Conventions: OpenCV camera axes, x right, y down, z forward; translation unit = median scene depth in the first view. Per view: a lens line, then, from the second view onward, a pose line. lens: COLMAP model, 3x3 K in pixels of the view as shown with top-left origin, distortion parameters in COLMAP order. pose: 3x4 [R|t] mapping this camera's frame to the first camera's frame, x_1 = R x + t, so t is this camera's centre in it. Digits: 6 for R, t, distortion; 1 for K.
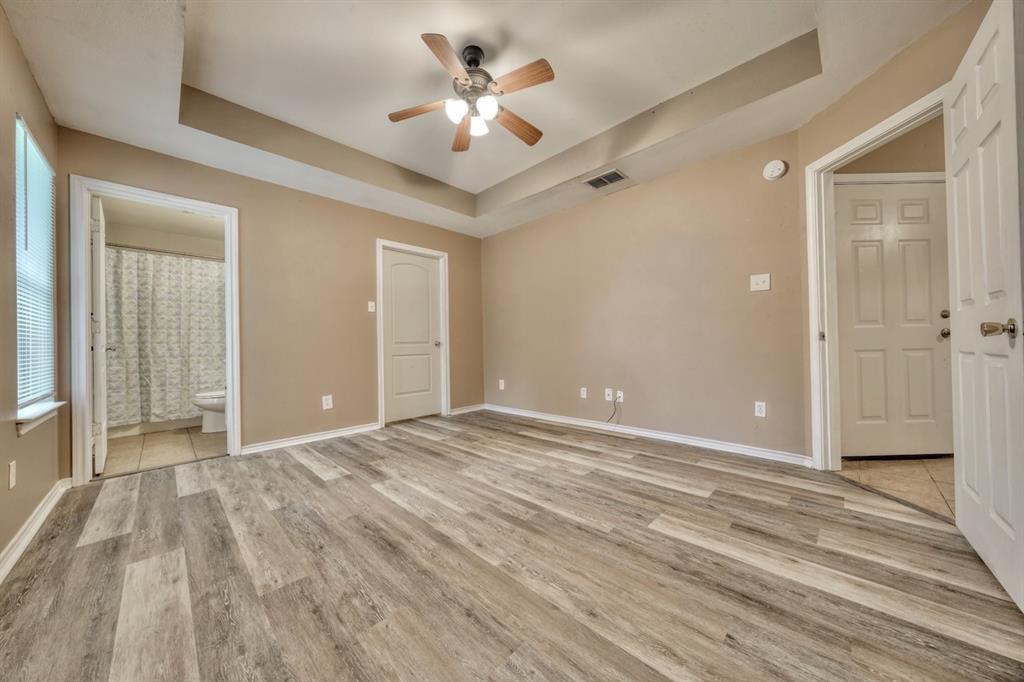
lens RADIAL K [[346.7, 0, 513.5], [0, 346.7, 338.8], [0, 0, 1]] dist [-0.009068, 0.002607]
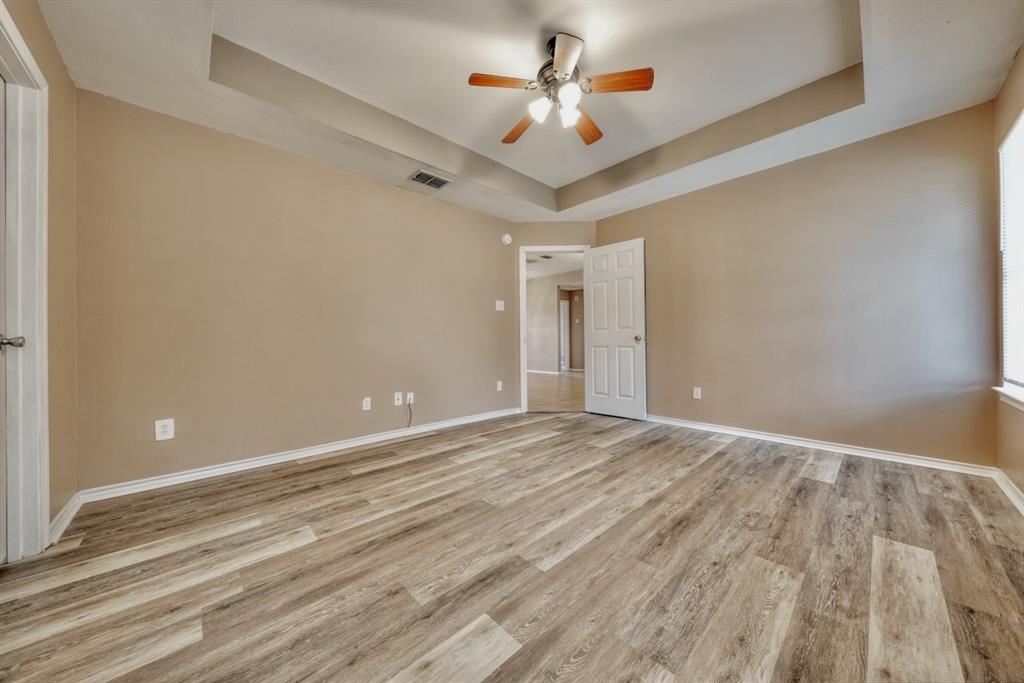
lens RADIAL K [[346.7, 0, 513.5], [0, 346.7, 339.3], [0, 0, 1]] dist [-0.009068, 0.002607]
pose [[0.042596, 0.023740, 0.998810, -0.985108], [-0.003773, 0.999714, -0.023601, 0.031787], [-0.999085, -0.002764, 0.042673, 0.985656]]
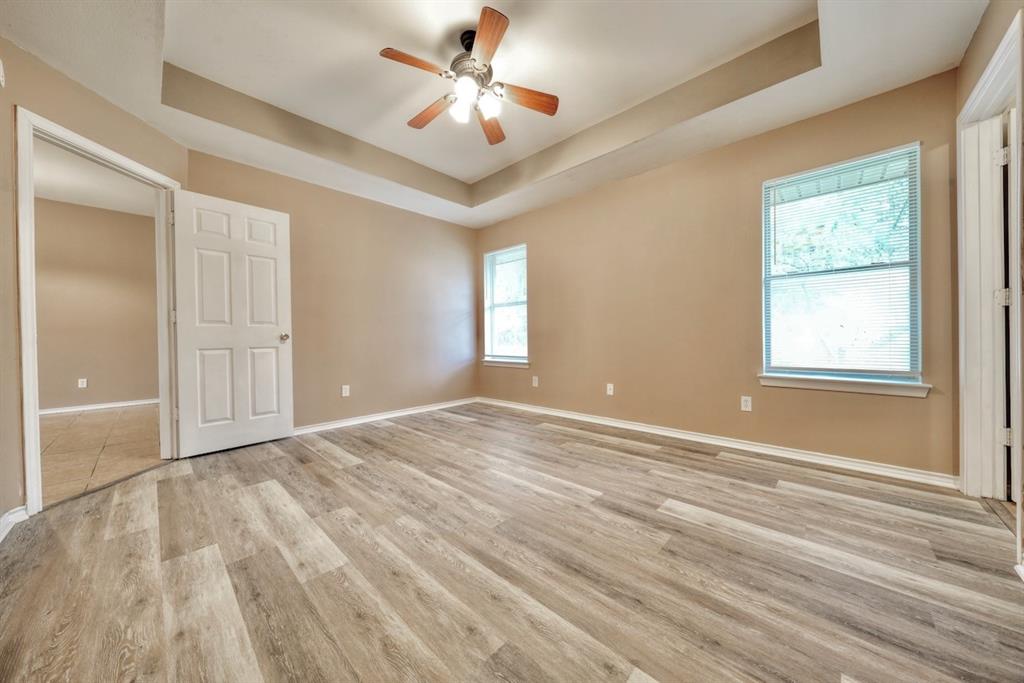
lens RADIAL K [[346.7, 0, 513.5], [0, 346.7, 339.3], [0, 0, 1]] dist [-0.009068, 0.002607]
pose [[-0.999407, 0.030529, -0.015948, -0.176921], [0.030625, 0.999514, -0.005802, 0.029720], [0.015763, -0.006287, -0.999856, 1.797204]]
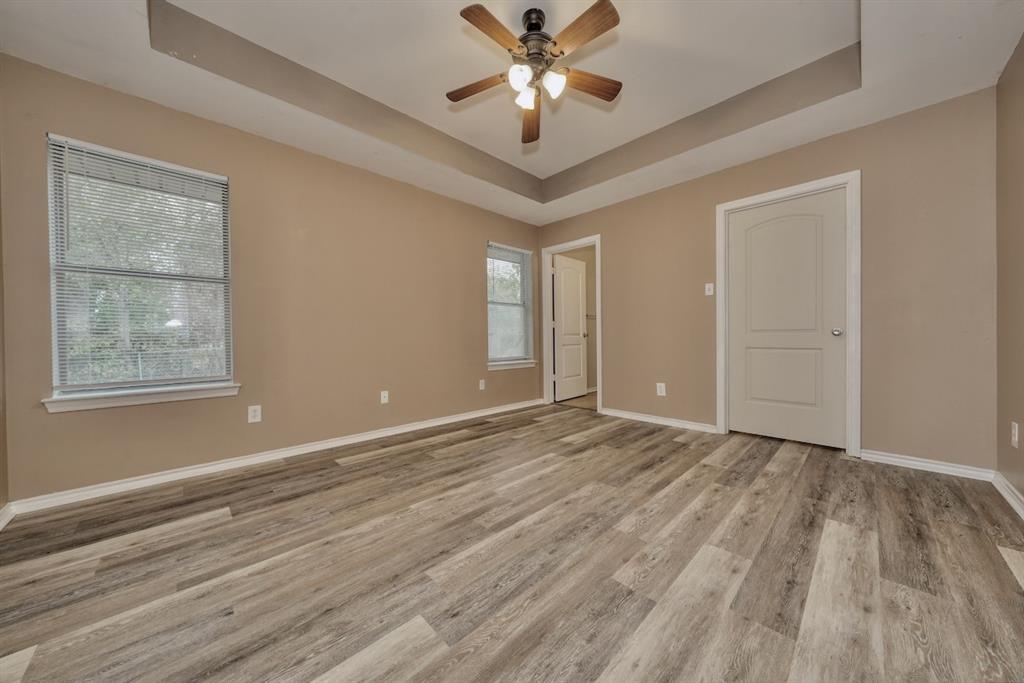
lens RADIAL K [[346.7, 0, 513.5], [0, 346.7, 339.3], [0, 0, 1]] dist [-0.009068, 0.002607]
pose [[-0.026696, 0.025484, -0.999319, 0.745248], [0.024073, 0.999401, 0.024844, -0.002716], [0.999354, -0.023394, -0.027293, 0.868743]]
